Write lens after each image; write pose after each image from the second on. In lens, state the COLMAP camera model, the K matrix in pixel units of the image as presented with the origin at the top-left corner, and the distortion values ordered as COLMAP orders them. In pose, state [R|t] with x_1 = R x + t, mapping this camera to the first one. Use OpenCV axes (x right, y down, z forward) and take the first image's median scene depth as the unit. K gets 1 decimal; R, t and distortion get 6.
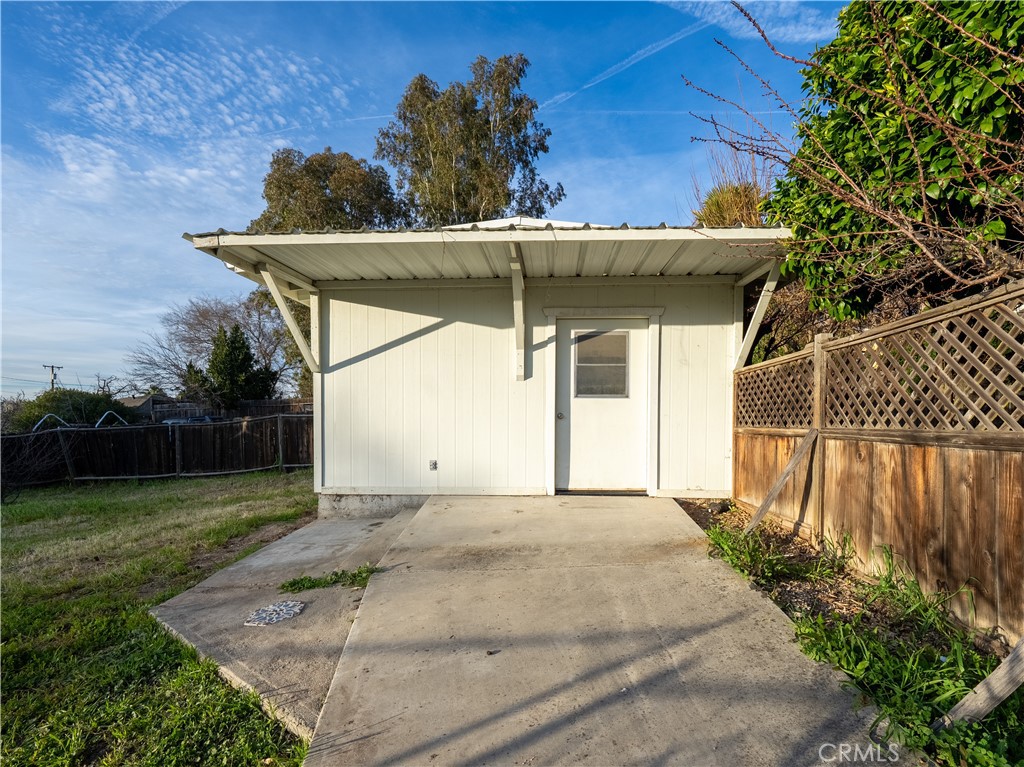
lens RADIAL K [[389.9, 0, 503.4], [0, 389.9, 429.4], [0, 0, 1]] dist [-0.000614, -0.000211]
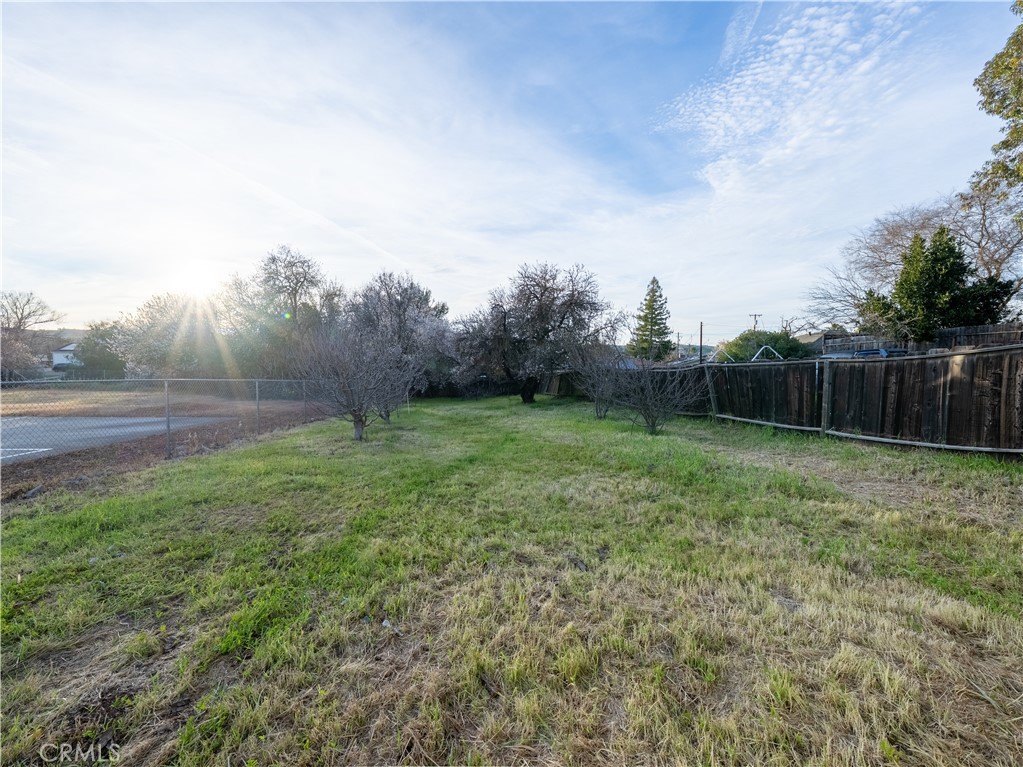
lens RADIAL K [[357.1, 0, 511.1], [0, 357.1, 382.0], [0, 0, 1]] dist [0.000112, 0.000052]
pose [[0.106120, 0.064793, -0.992240, -0.067147], [-0.014556, 0.997869, 0.063604, -0.001676], [0.994247, 0.007694, 0.106837, 0.096237]]
